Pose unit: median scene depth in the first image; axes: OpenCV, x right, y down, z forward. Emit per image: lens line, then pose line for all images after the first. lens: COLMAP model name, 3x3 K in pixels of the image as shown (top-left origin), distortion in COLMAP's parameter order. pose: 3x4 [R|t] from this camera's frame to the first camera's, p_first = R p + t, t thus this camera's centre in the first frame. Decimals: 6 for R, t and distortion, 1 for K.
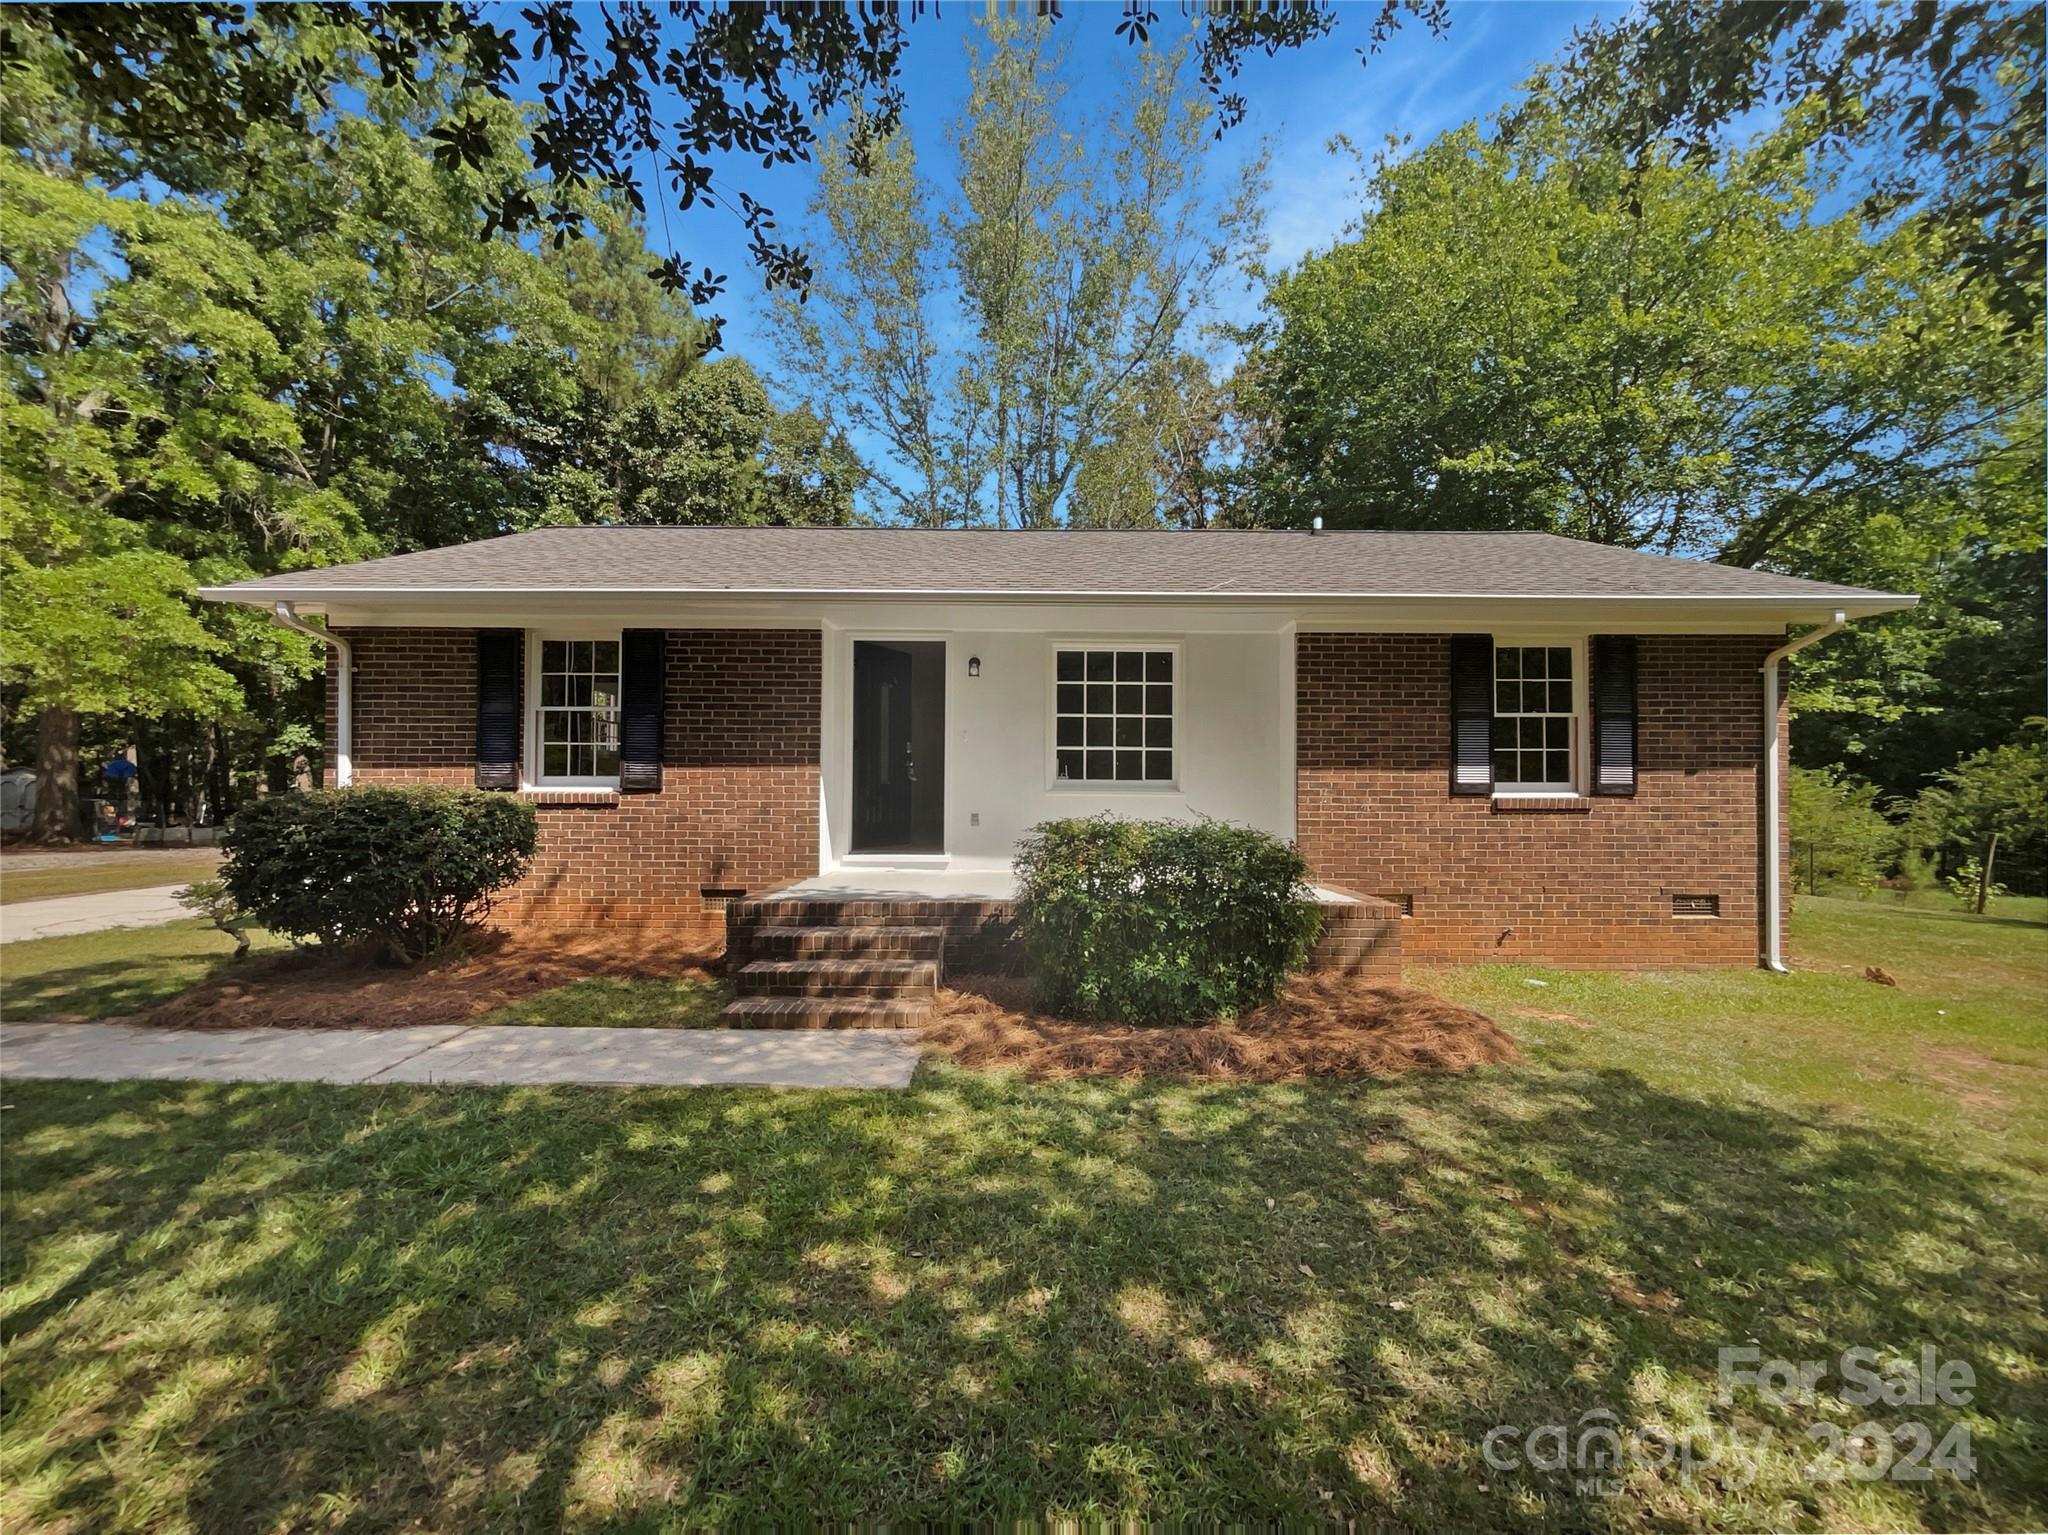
lens RADIAL K [[843.5, 0, 1059.2], [0, 843.5, 775.5], [0, 0, 1]] dist [-0.000572, 0.002144]
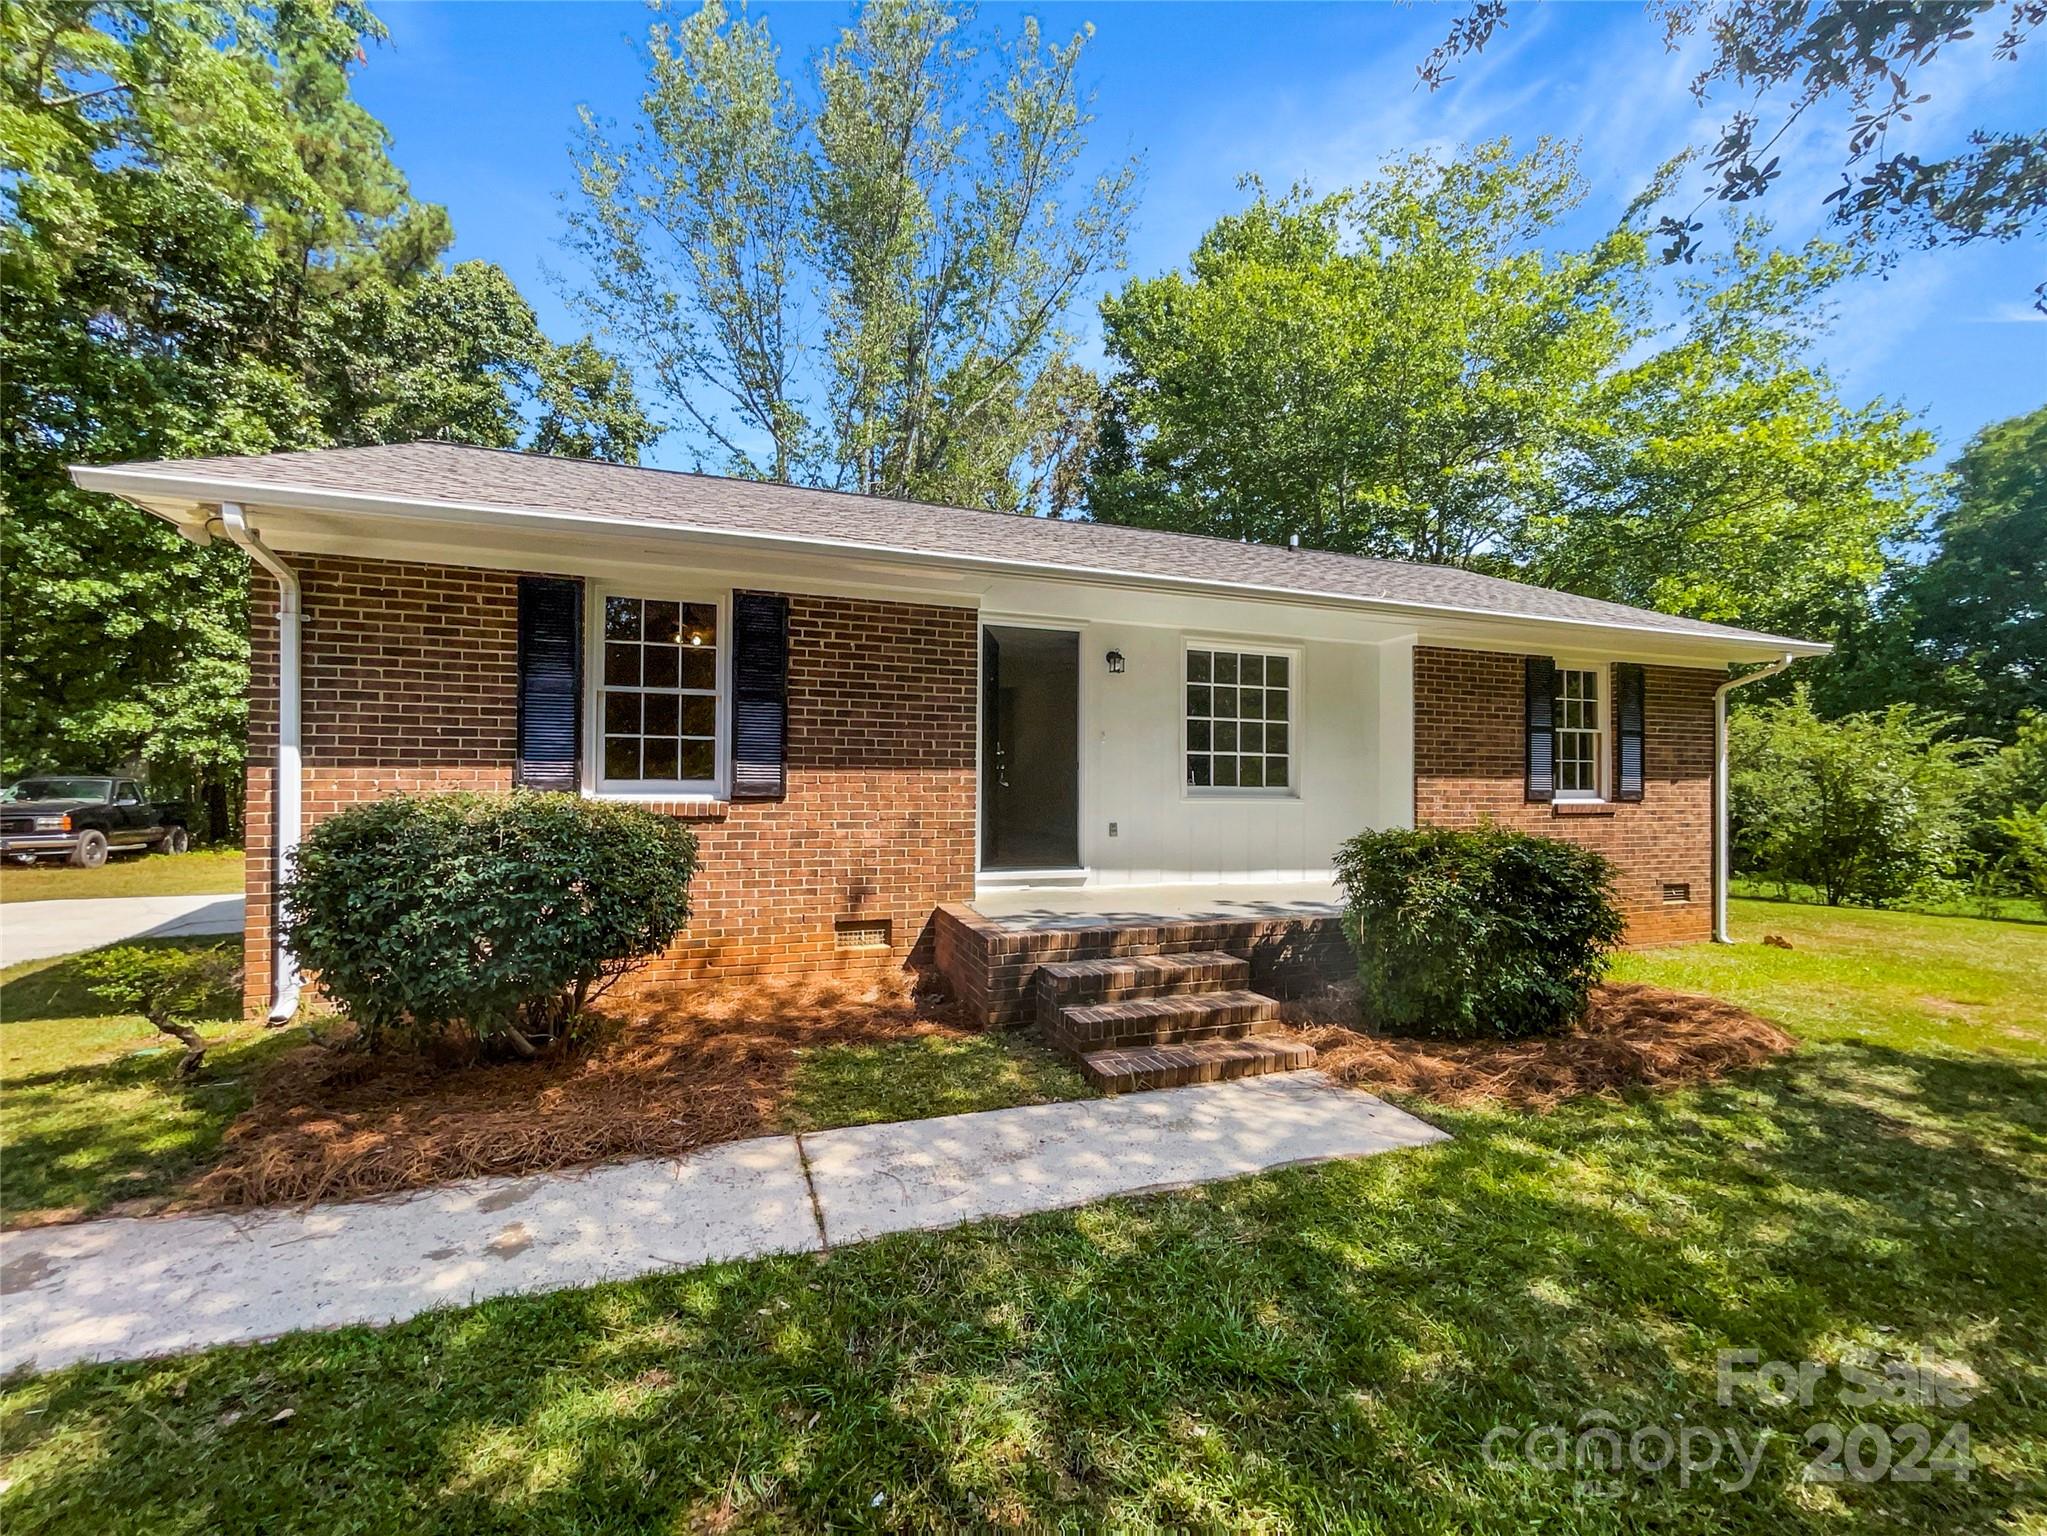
lens RADIAL K [[843.1, 0, 1026.5], [0, 843.1, 775.1], [0, 0, 1]] dist [-0.000572, 0.002144]
pose [[0.940958, 0.006890, 0.338453, -0.524430], [-0.005821, 0.999974, -0.004173, -0.002417], [-0.338473, 0.001956, 0.940974, 0.185455]]
